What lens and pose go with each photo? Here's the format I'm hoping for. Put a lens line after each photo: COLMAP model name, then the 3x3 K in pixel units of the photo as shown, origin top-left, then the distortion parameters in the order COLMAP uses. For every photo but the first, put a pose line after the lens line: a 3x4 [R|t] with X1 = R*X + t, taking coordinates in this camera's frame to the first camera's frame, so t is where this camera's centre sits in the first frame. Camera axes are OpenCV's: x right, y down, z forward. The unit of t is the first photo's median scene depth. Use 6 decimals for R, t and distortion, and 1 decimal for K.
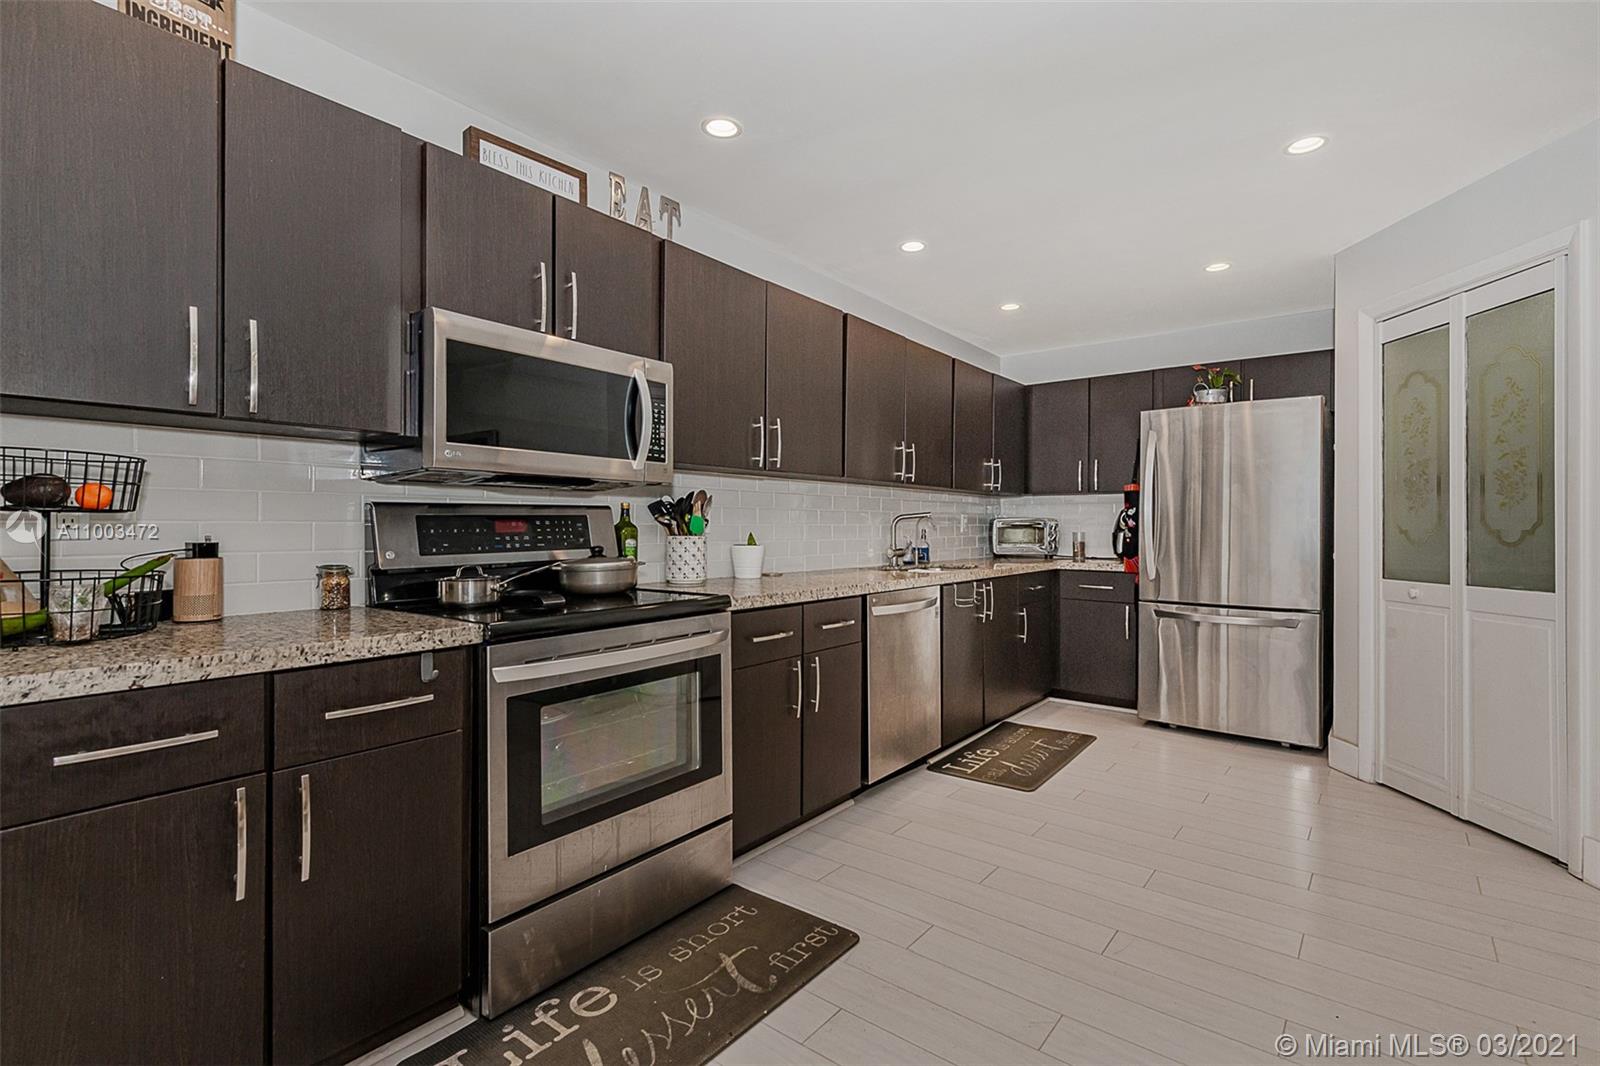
lens RADIAL K [[706.2, 0, 833.0], [0, 706.2, 526.9], [0, 0, 1]] dist [0.046780, -0.025811]
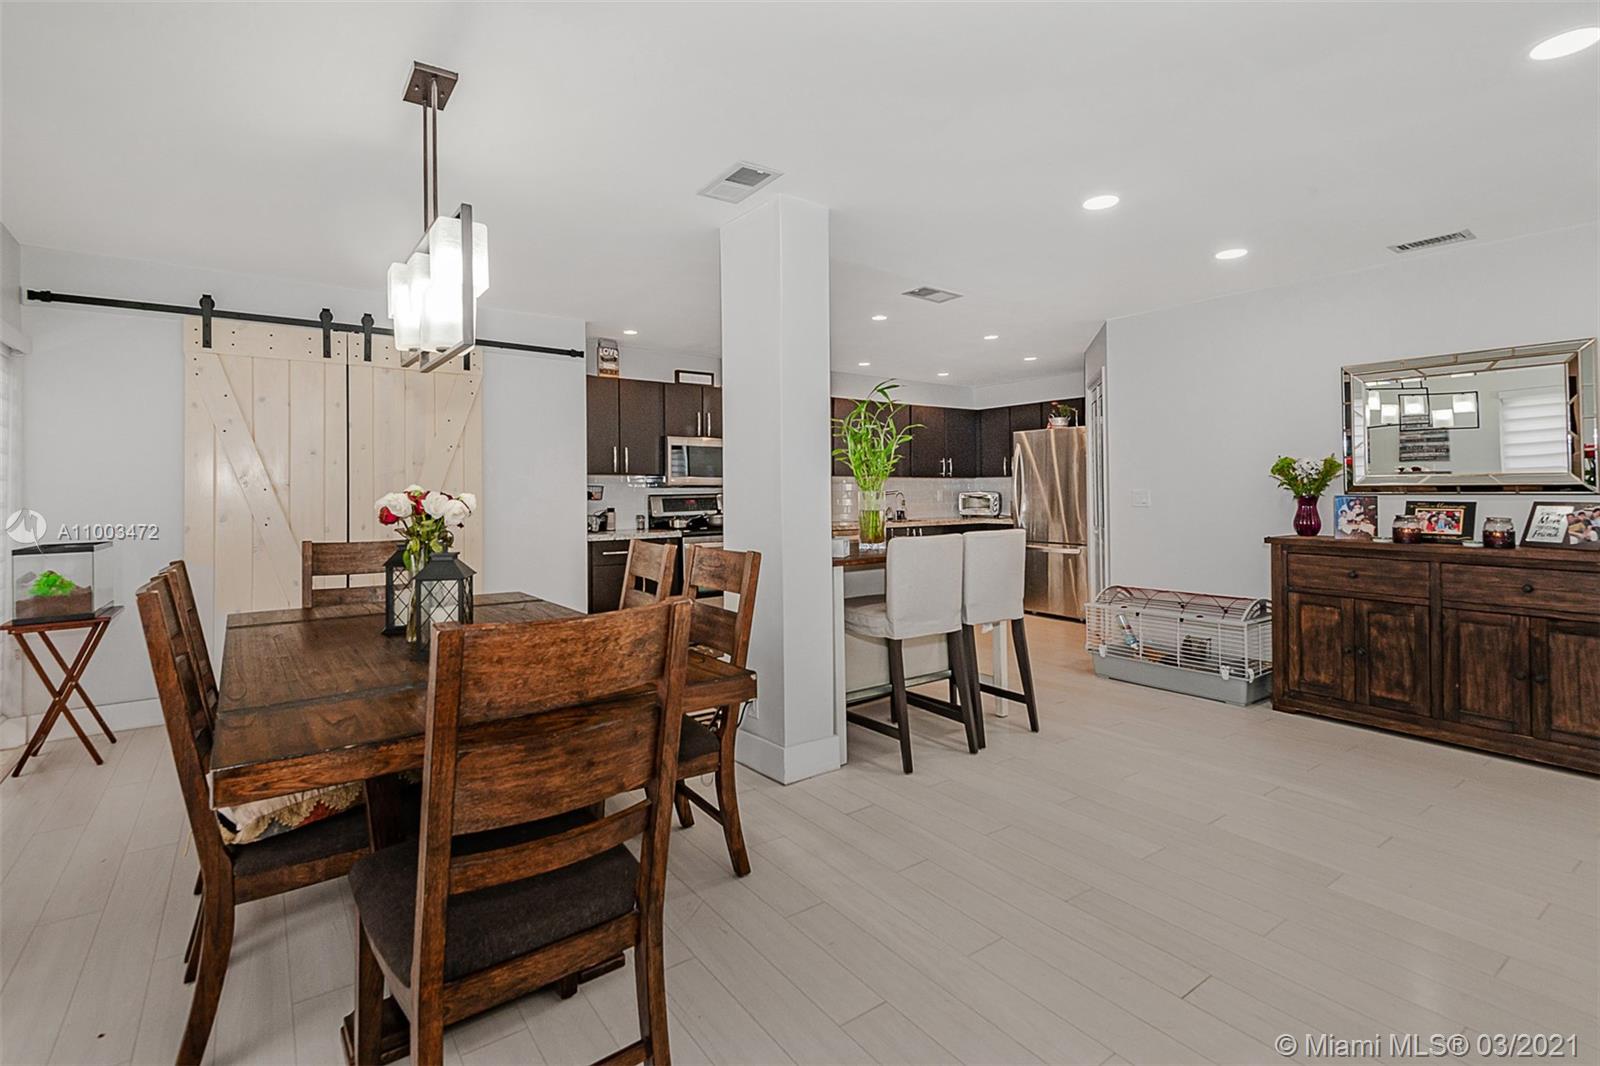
lens RADIAL K [[747.2, 0, 799.0], [0, 747.2, 495.8], [0, 0, 1]] dist [0.008043, -0.006959]
pose [[0.949113, -0.007253, -0.314852, 0.770437], [0.008460, 0.999961, 0.002467, -0.025924], [0.314822, -0.005006, 0.949138, -1.459016]]
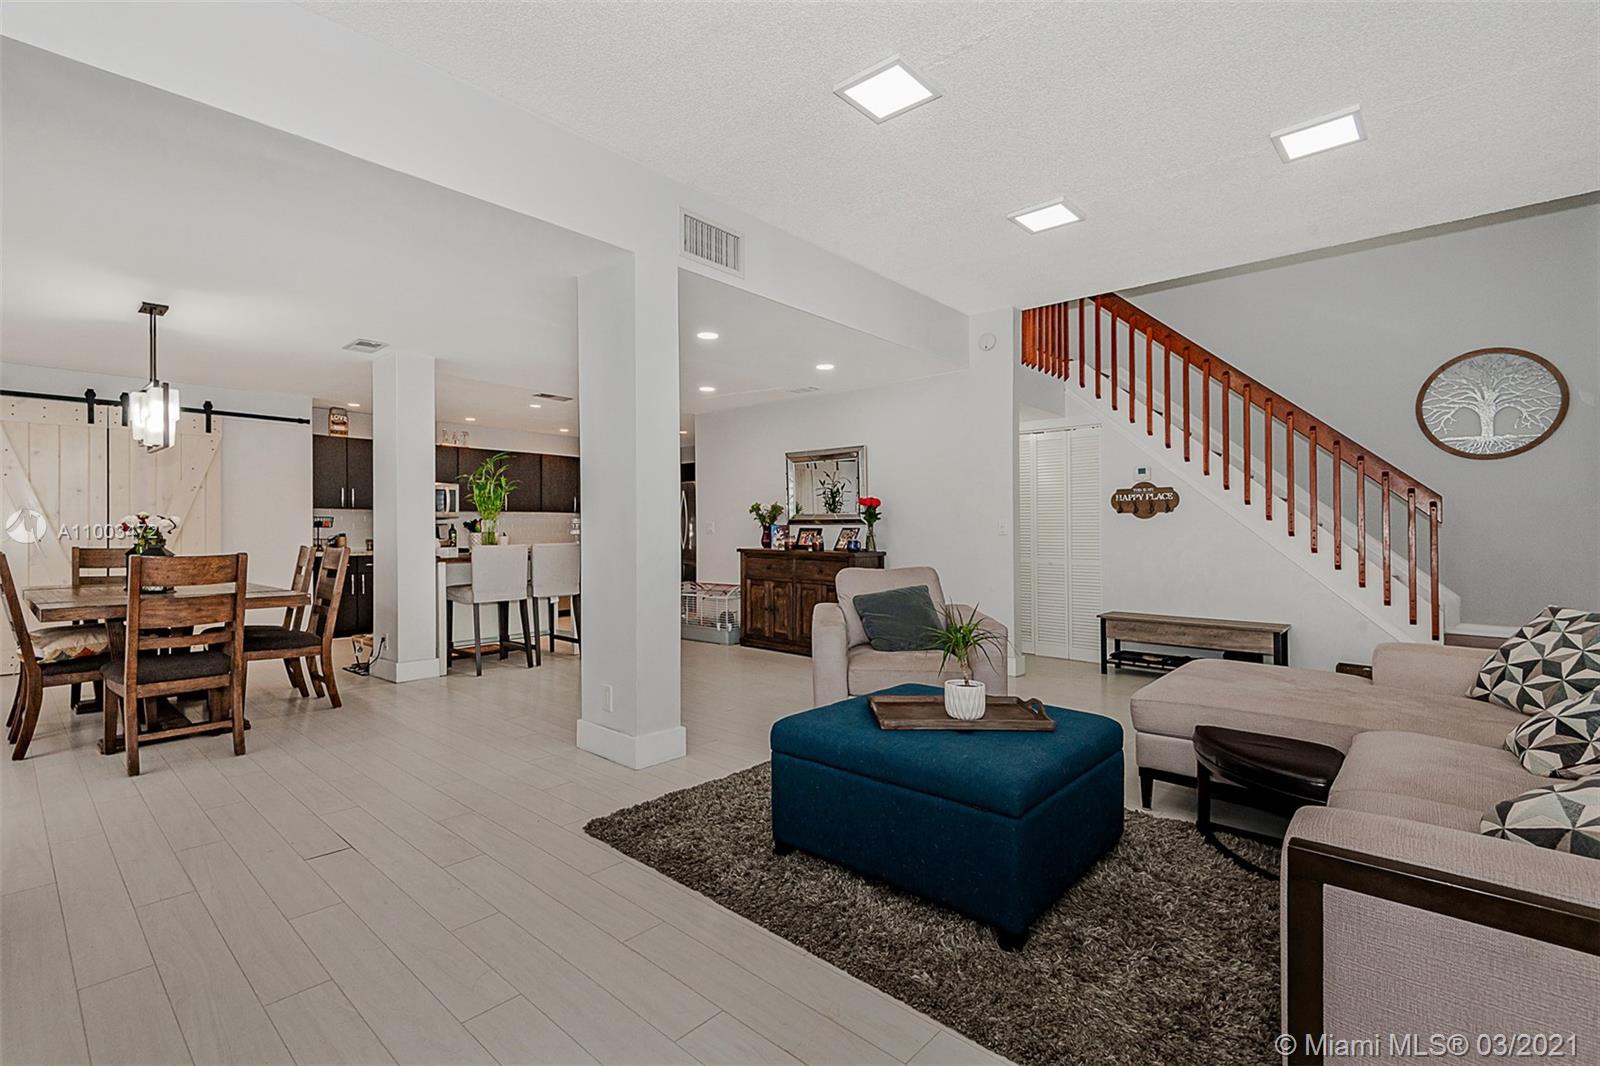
lens RADIAL K [[678.6, 0, 800.0], [0, 678.6, 533.0], [0, 0, 1]] dist [0.000922, -0.011201]
pose [[0.997631, -0.003019, -0.068719, 1.641385], [0.003381, 0.999981, 0.005144, 0.004718], [0.068702, -0.005364, 0.997623, -2.172599]]
